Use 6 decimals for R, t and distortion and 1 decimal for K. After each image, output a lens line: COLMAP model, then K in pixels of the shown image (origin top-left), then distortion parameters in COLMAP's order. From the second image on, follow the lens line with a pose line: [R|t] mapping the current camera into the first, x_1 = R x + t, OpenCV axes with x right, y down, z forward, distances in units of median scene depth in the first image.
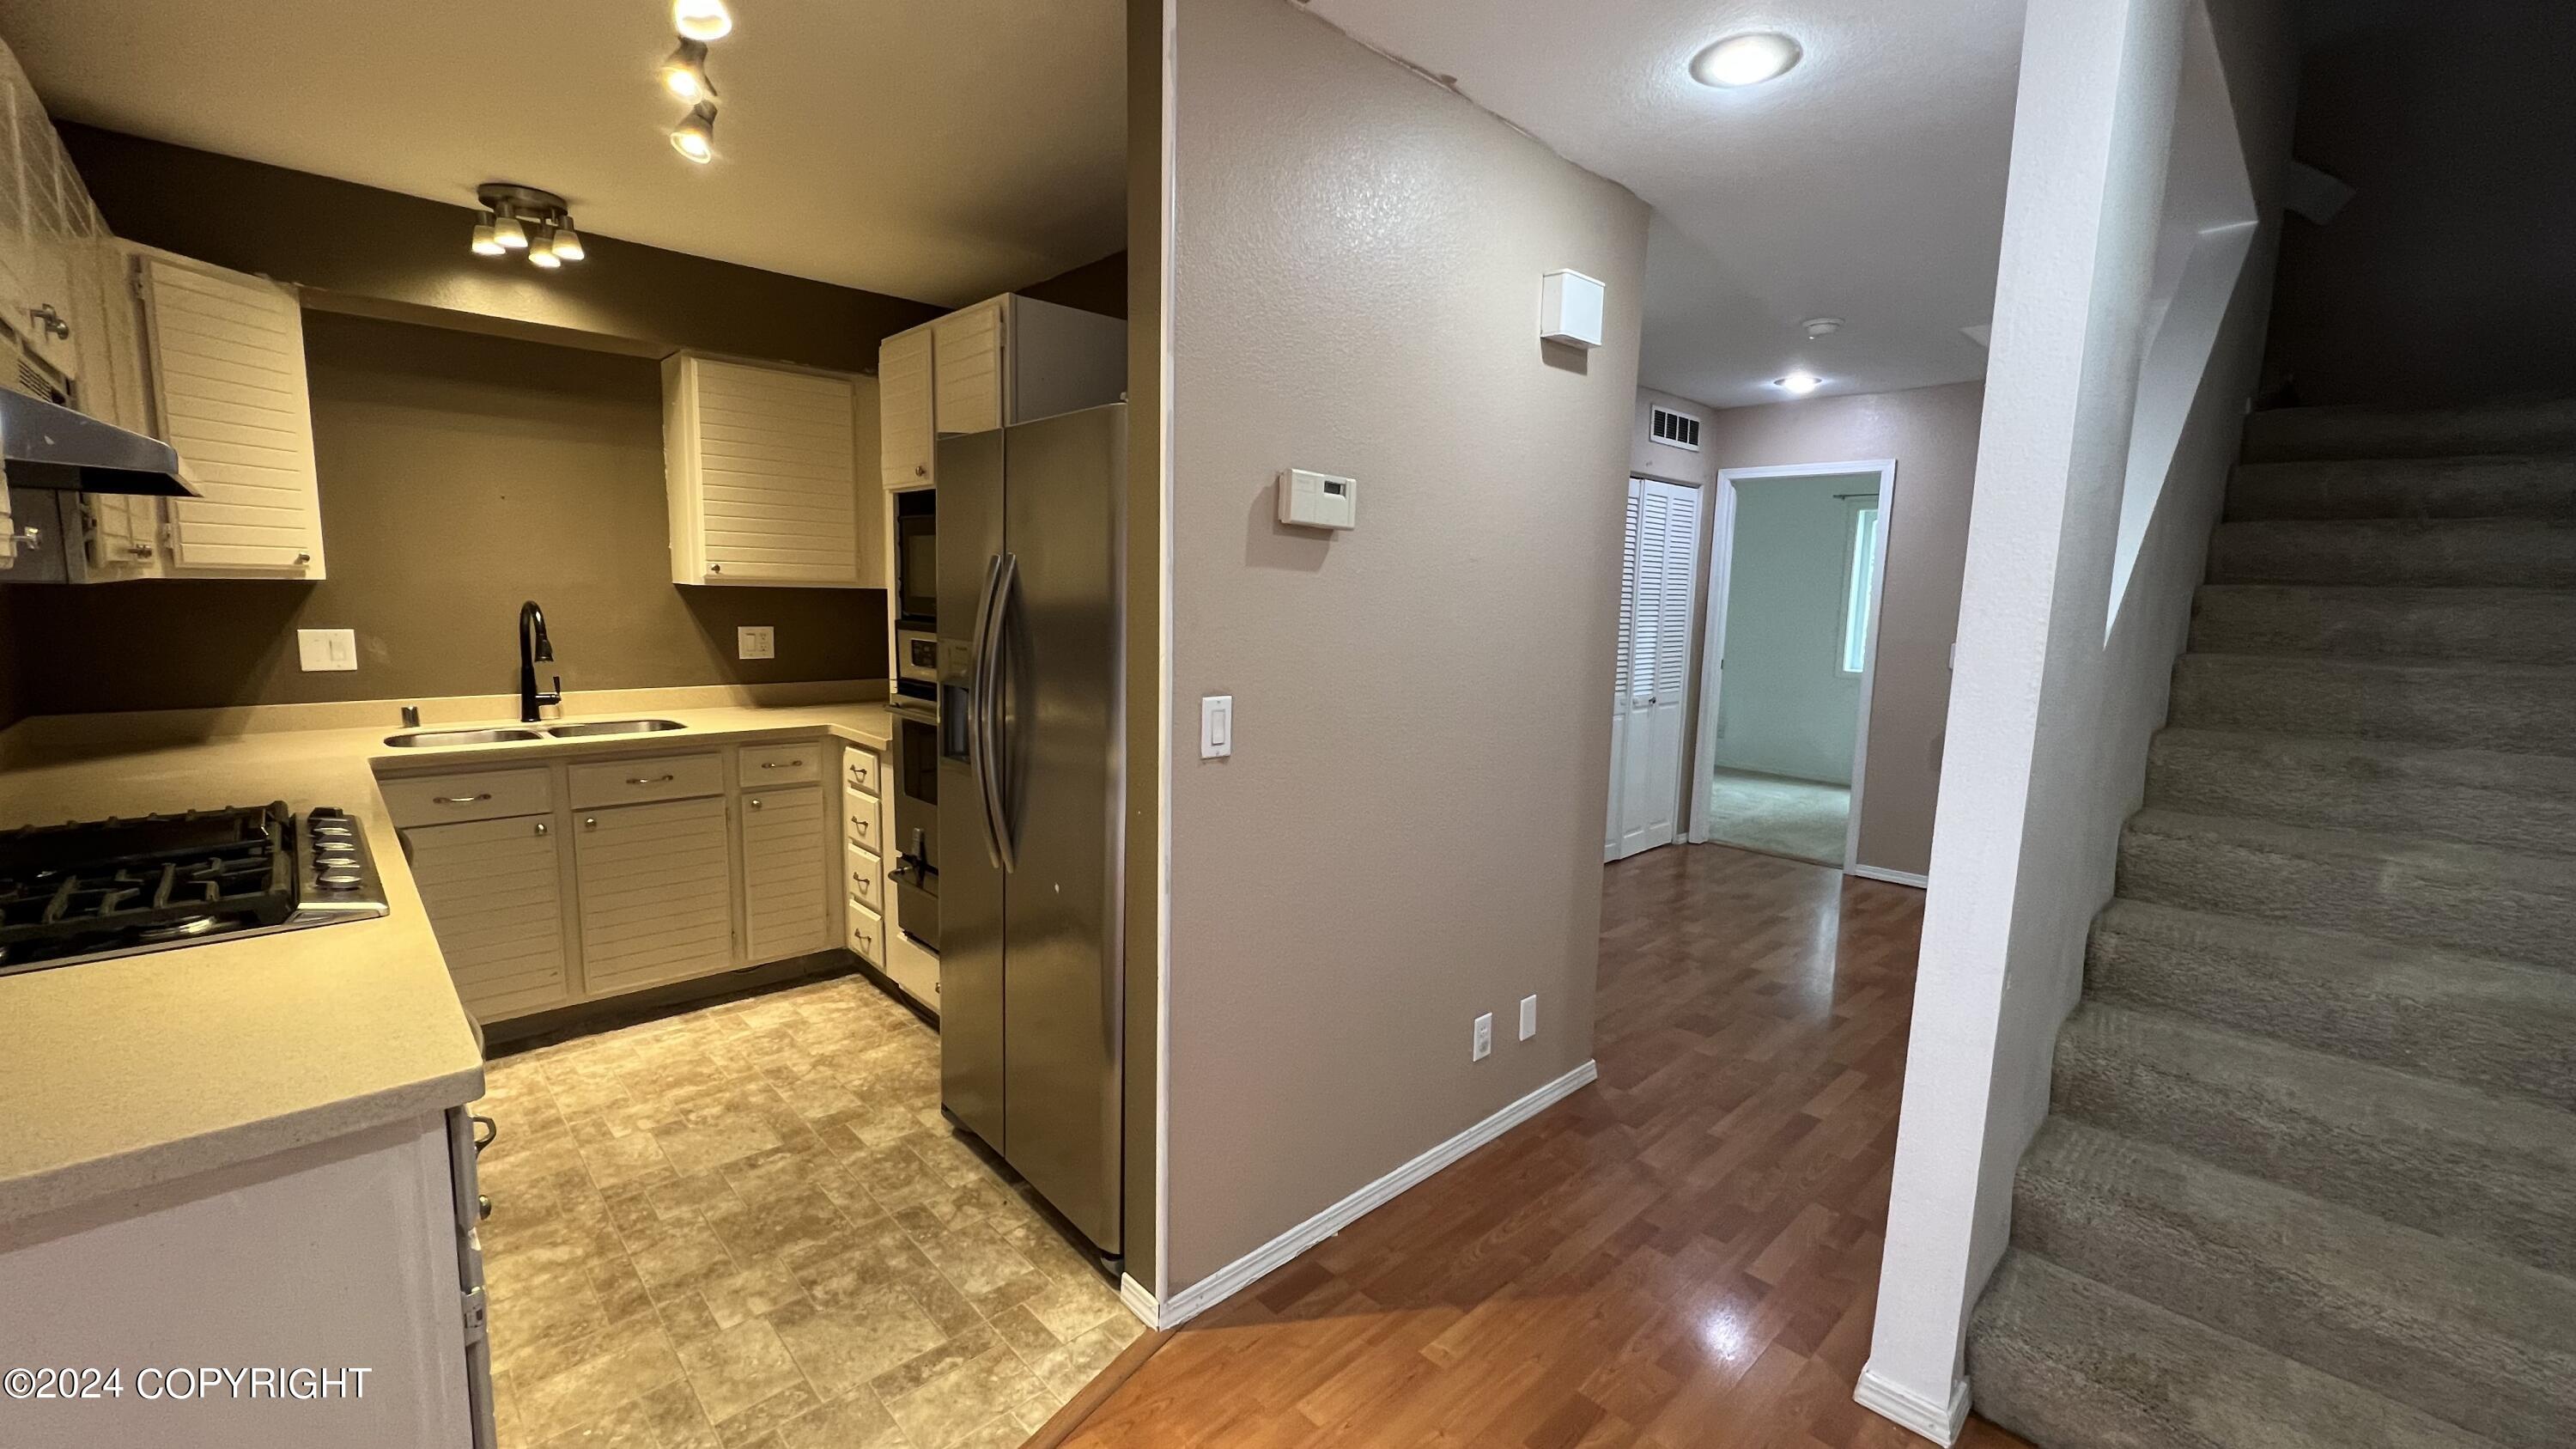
lens RADIAL K [[1030.3, 0, 1288.0], [0, 1030.3, 724.5], [0, 0, 1]] dist [0.002330, 0.000077]
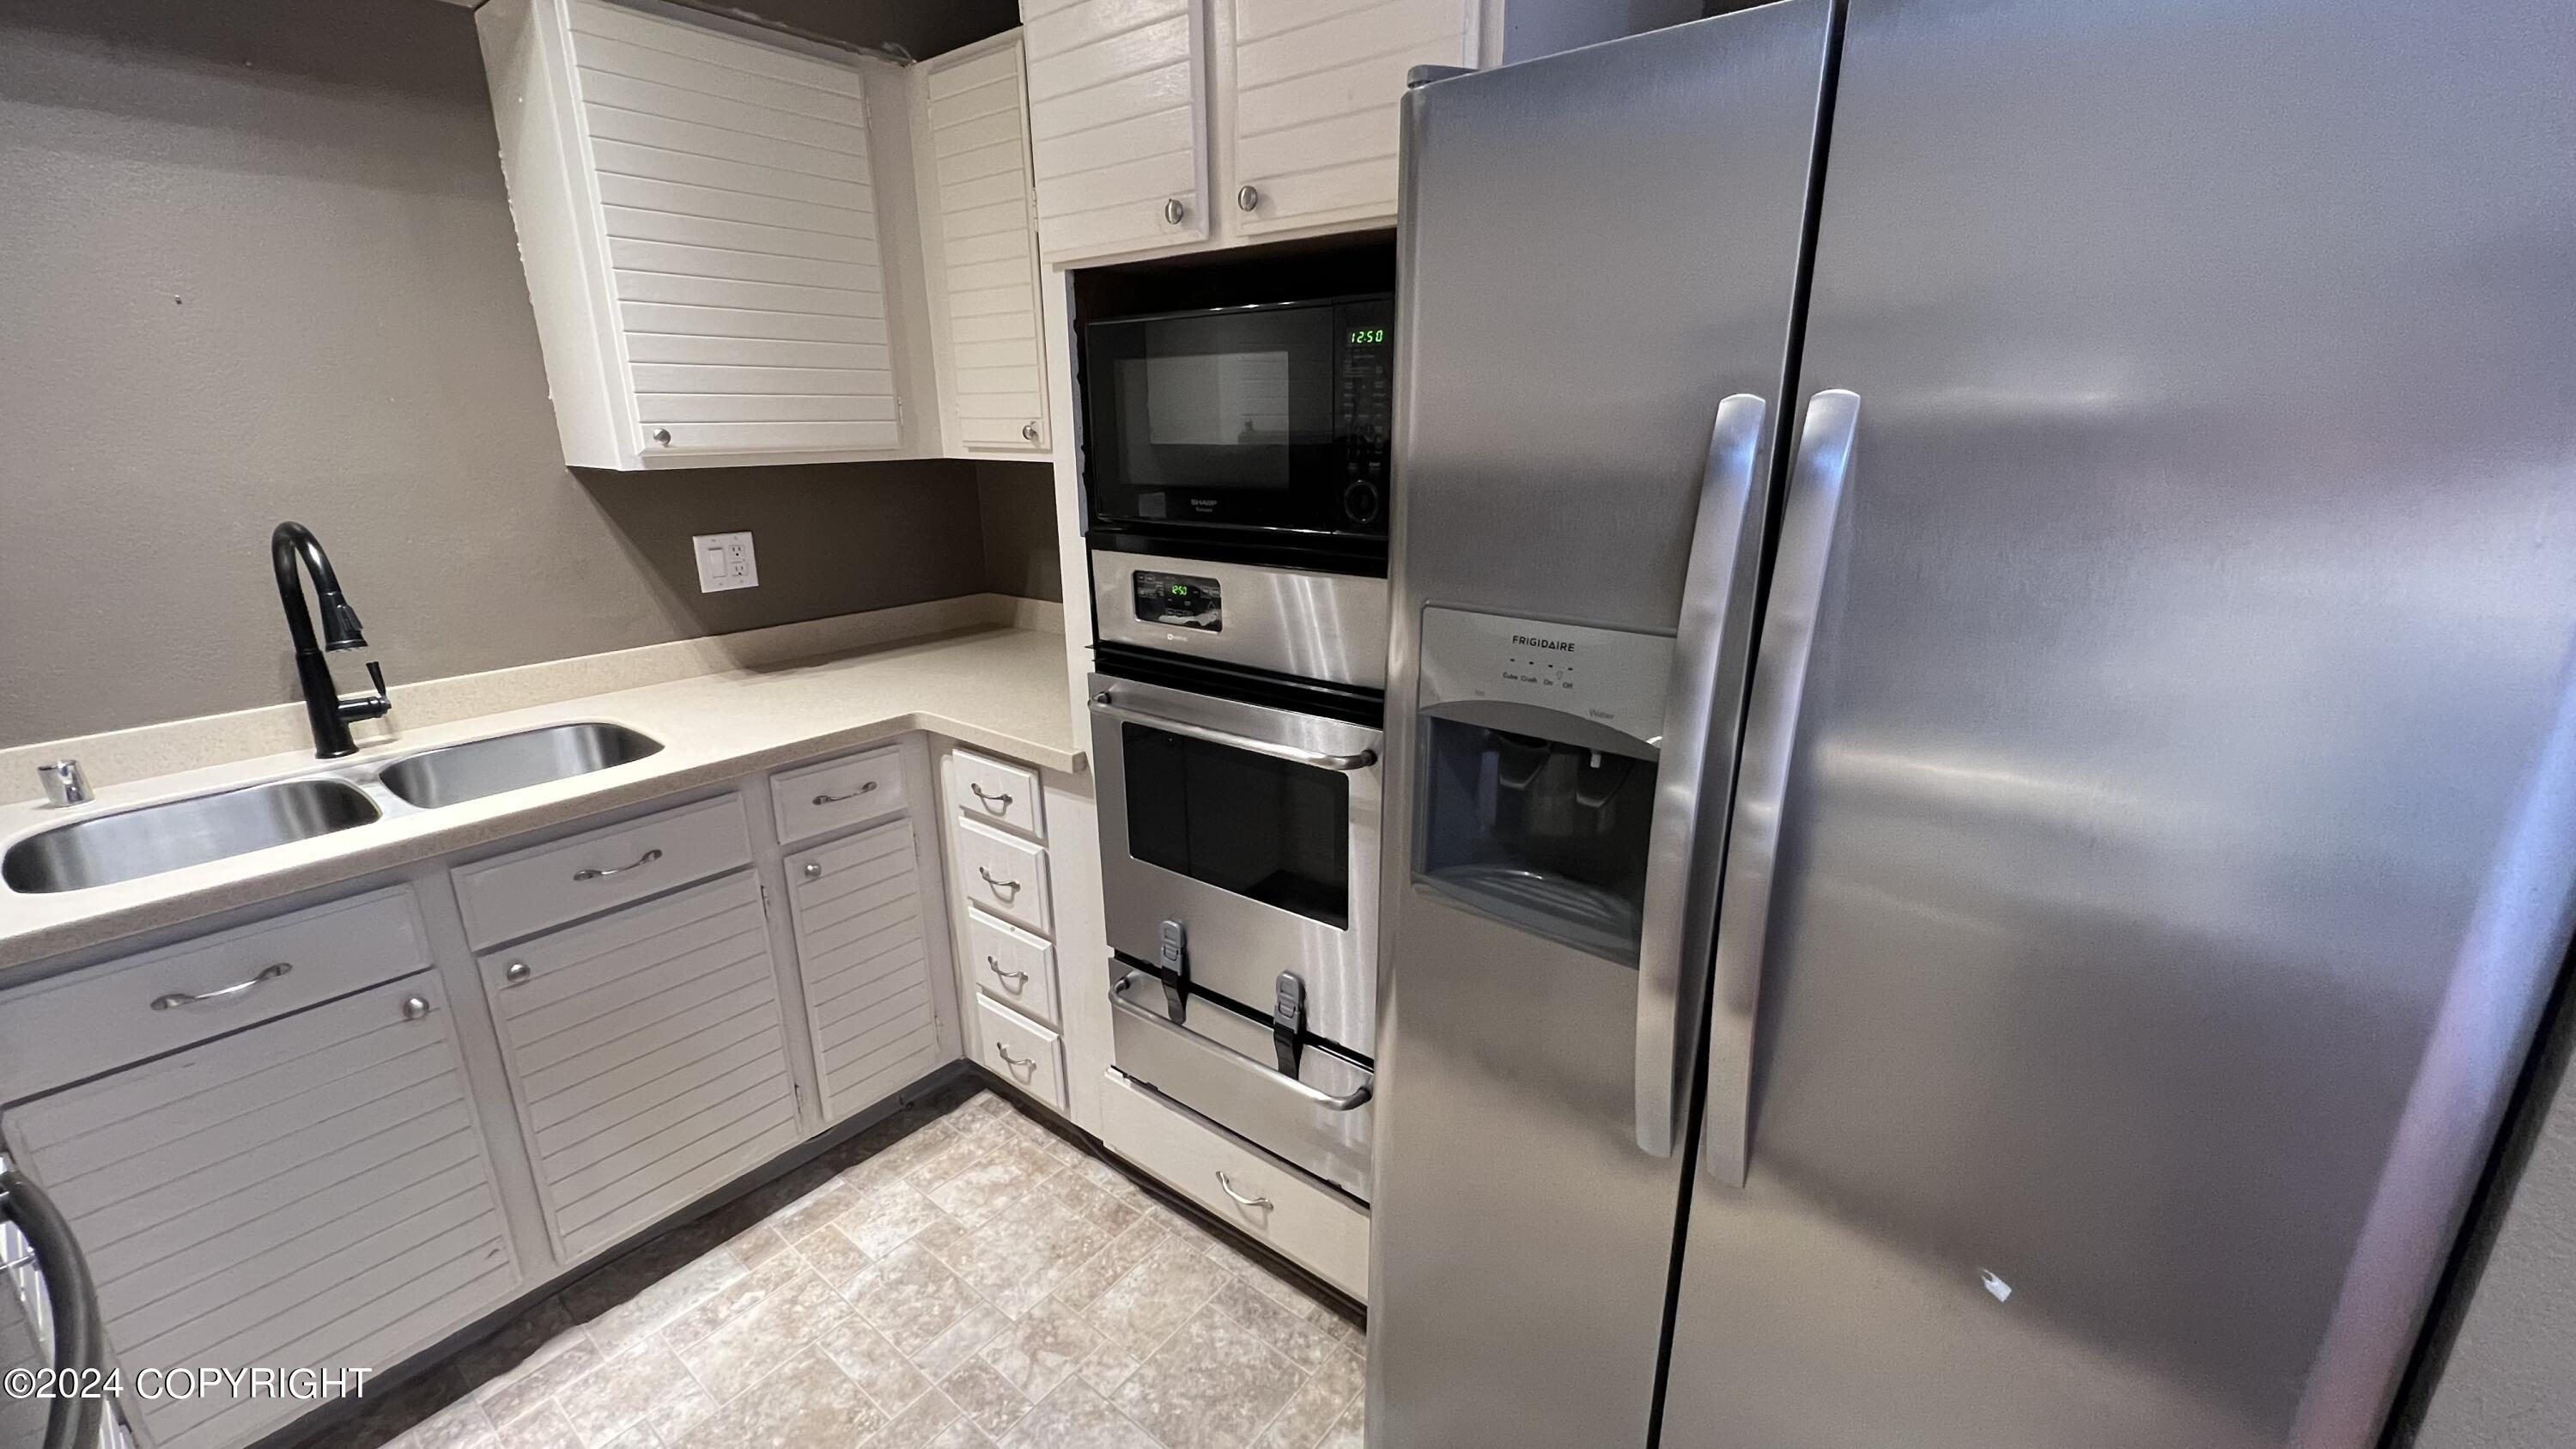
lens RADIAL K [[1035.7, 0, 1291.5], [0, 1035.7, 723.6], [0, 0, 1]] dist [0.001142, -0.000045]
pose [[0.989640, -0.071586, 0.124451, -0.334854], [0.050925, 0.985491, 0.161908, -0.081456], [-0.134235, -0.153893, 0.978927, 0.443625]]
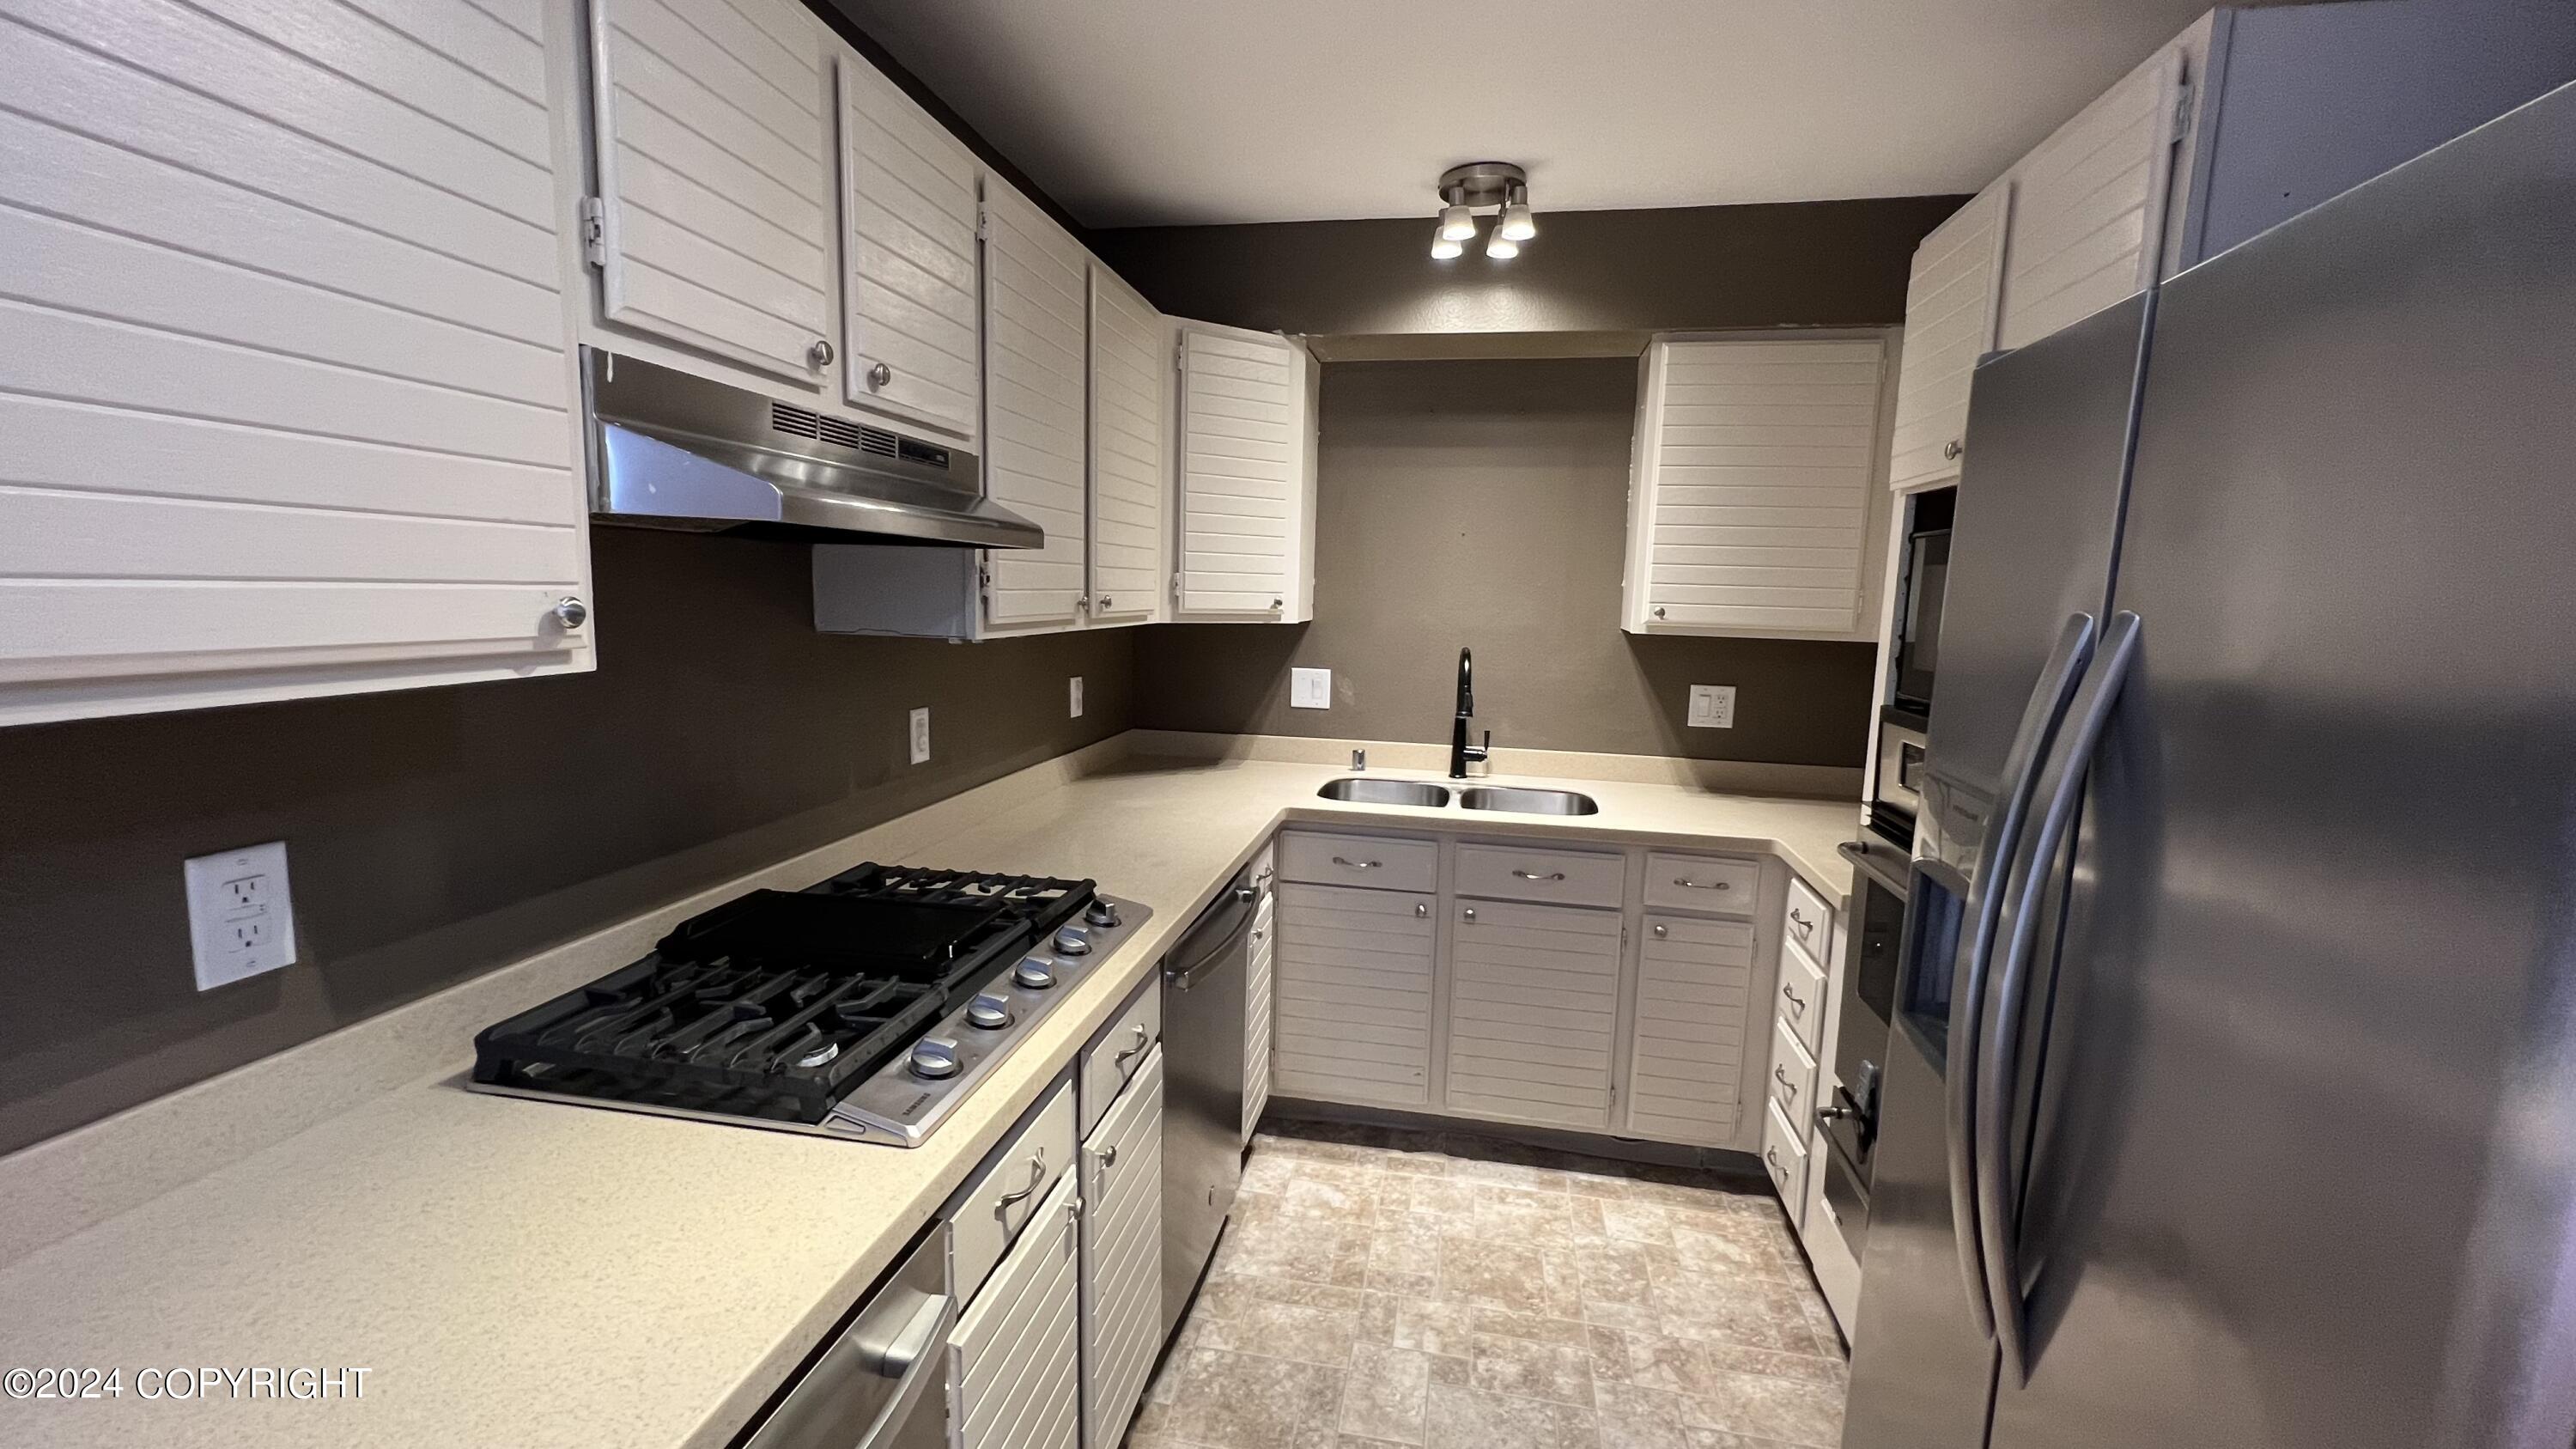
lens RADIAL K [[1035.7, 0, 1291.5], [0, 1035.7, 723.6], [0, 0, 1]] dist [0.001142, -0.000045]
pose [[0.585202, 0.099009, -0.804820, -0.089864], [-0.119805, 0.992182, 0.034946, -0.067262], [0.801988, 0.075971, 0.592489, 0.347233]]
